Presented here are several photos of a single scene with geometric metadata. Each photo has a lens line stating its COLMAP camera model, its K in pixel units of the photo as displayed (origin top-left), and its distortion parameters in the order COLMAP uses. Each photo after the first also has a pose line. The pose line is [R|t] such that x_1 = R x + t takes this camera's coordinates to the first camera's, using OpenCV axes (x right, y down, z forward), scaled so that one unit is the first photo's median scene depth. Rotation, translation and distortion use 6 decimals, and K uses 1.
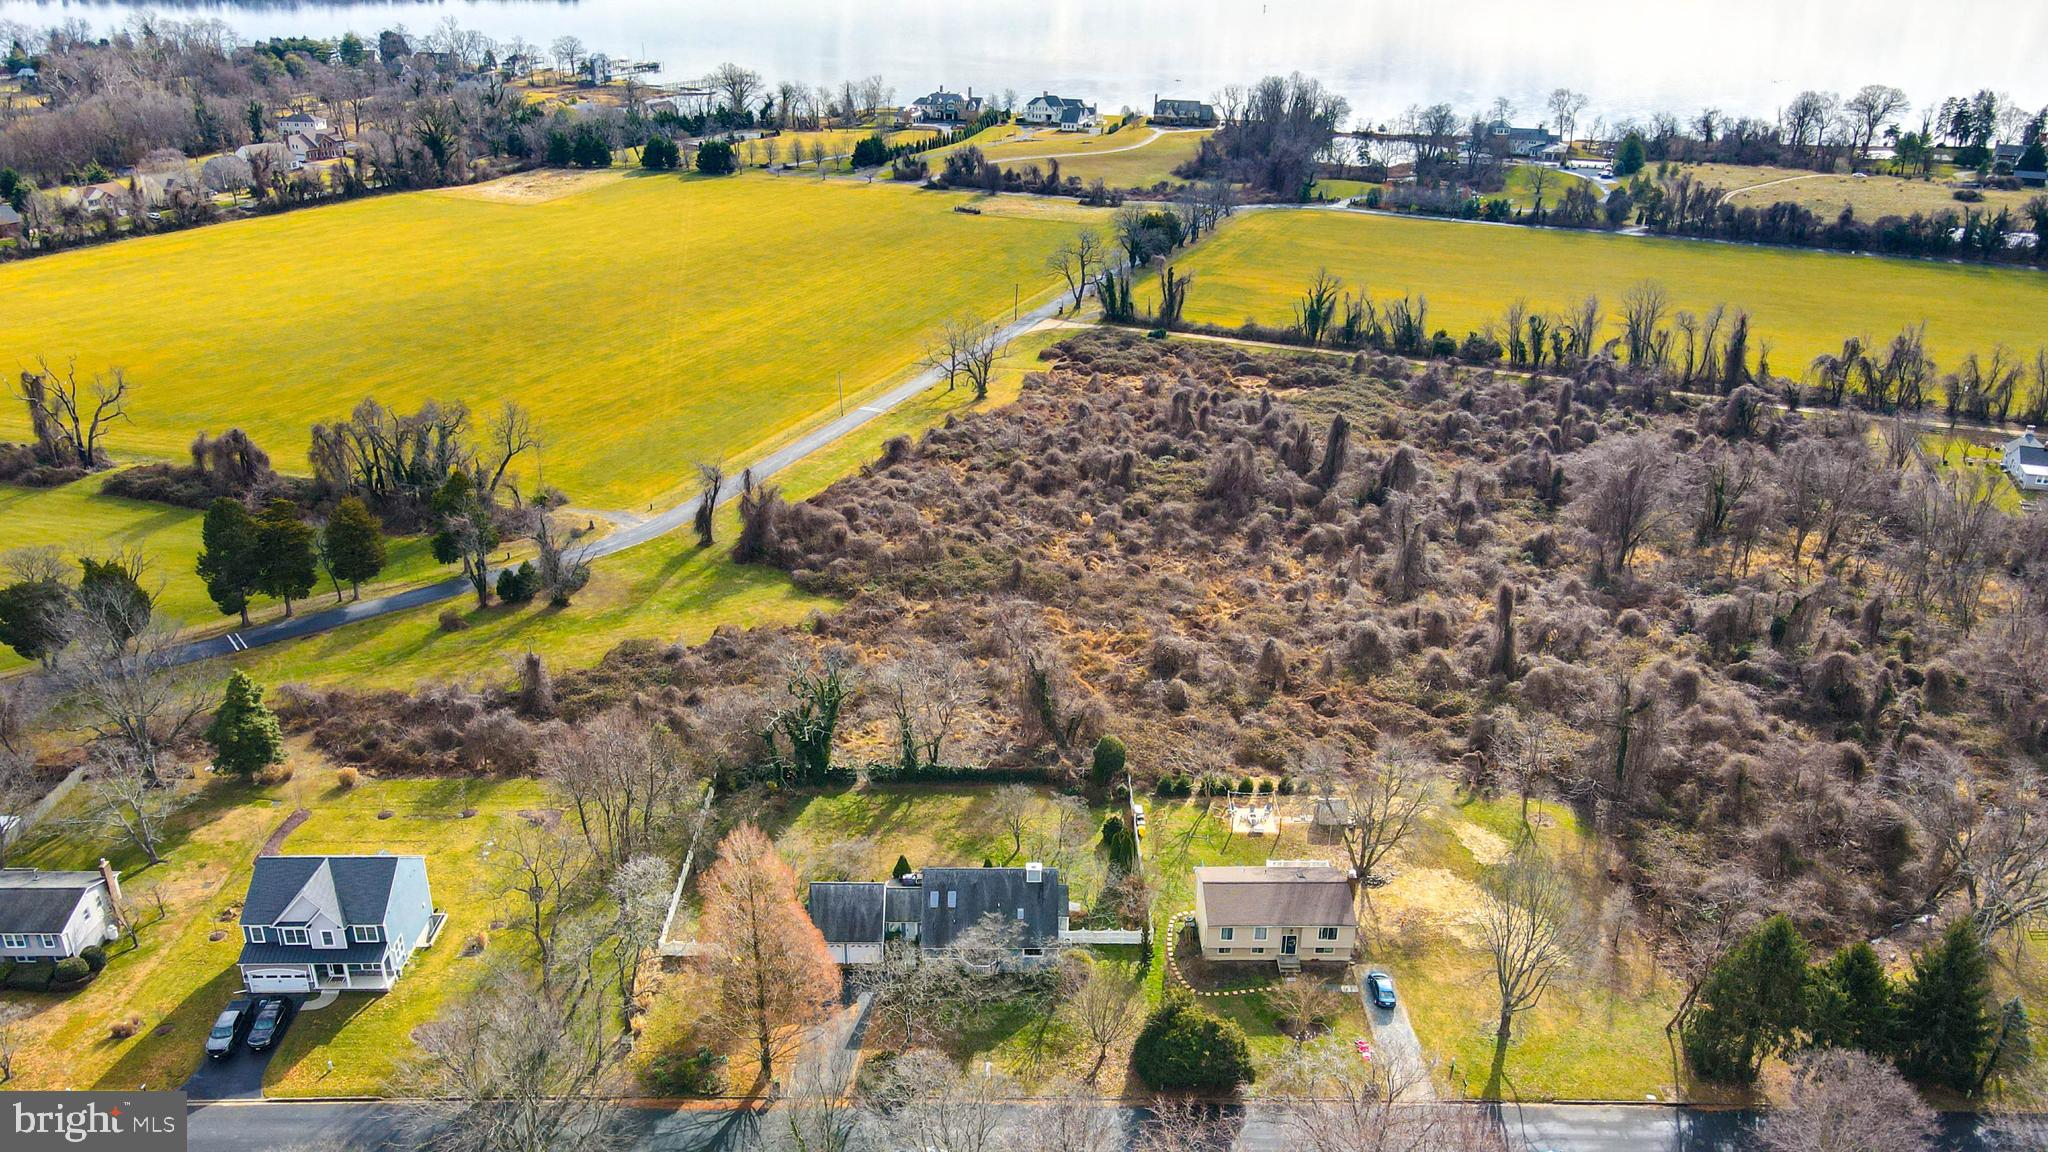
lens RADIAL K [[1527.2, 0, 1024.0], [0, 1527.2, 576.0], [0, 0, 1]] dist [0.013636, 0.010420]
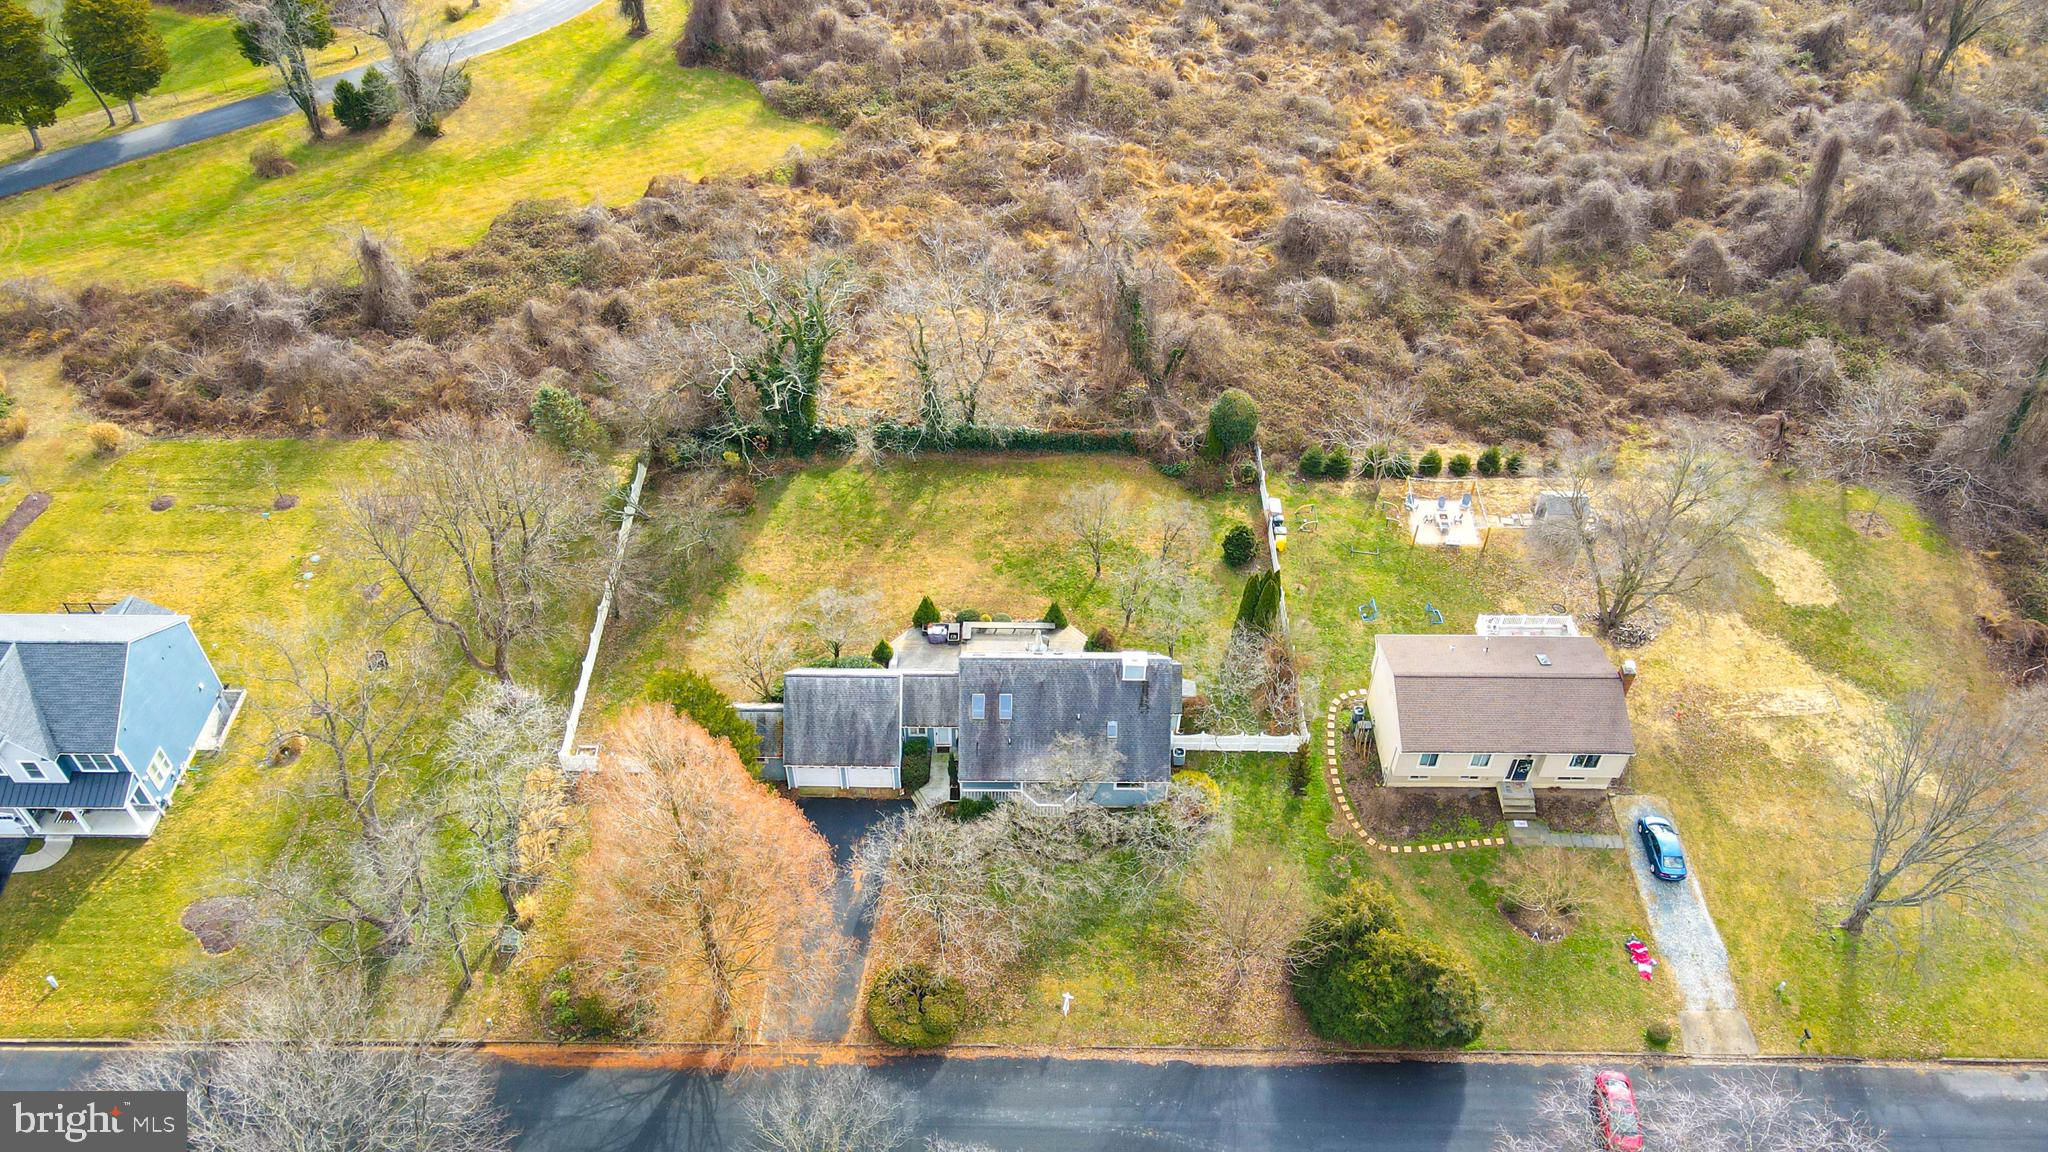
lens RADIAL K [[1520.7, 0, 1032.8], [0, 1520.7, 578.4], [0, 0, 1]] dist [0.007416, 0.014886]
pose [[0.999941, 0.009539, -0.005266, -0.021248], [-0.006987, 0.932192, 0.361896, -0.045302], [0.008361, -0.361837, 0.932204, 0.272776]]
